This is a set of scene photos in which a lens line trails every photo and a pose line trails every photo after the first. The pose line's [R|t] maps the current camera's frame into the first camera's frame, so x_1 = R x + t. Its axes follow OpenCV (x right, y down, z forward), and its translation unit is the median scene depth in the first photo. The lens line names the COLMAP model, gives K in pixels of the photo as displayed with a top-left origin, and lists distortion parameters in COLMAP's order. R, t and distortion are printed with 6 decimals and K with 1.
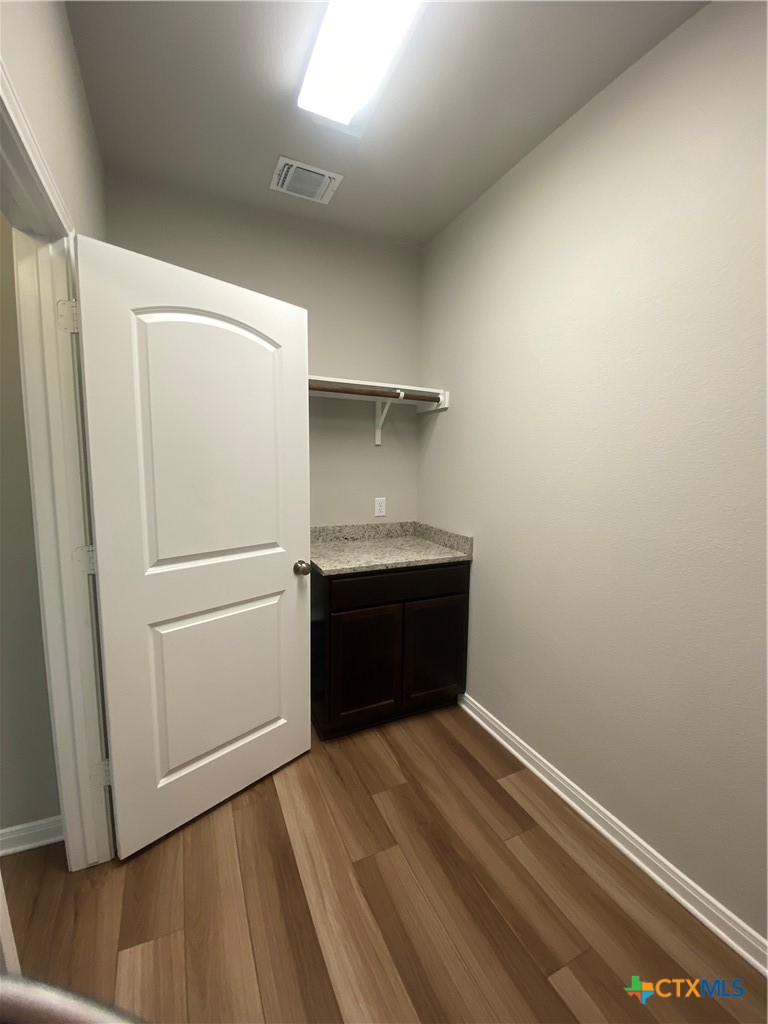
lens RADIAL K [[414.3, 0, 387.7], [0, 414.3, 511.9], [0, 0, 1]] dist [0.040689, -0.027639]
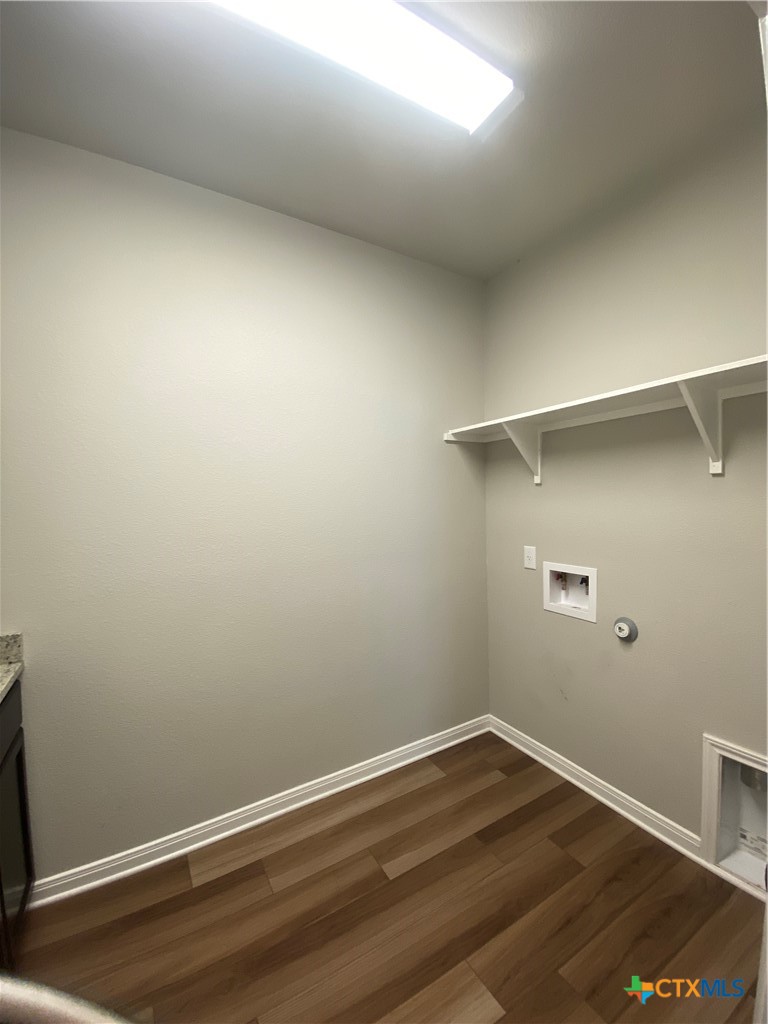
lens RADIAL K [[414.3, 0, 387.7], [0, 414.3, 511.9], [0, 0, 1]] dist [0.040689, -0.027639]
pose [[-0.088061, -0.047853, 0.994965, -0.682414], [0.127010, 0.990153, 0.058863, -0.126762], [-0.987985, 0.131554, -0.081116, 0.691395]]
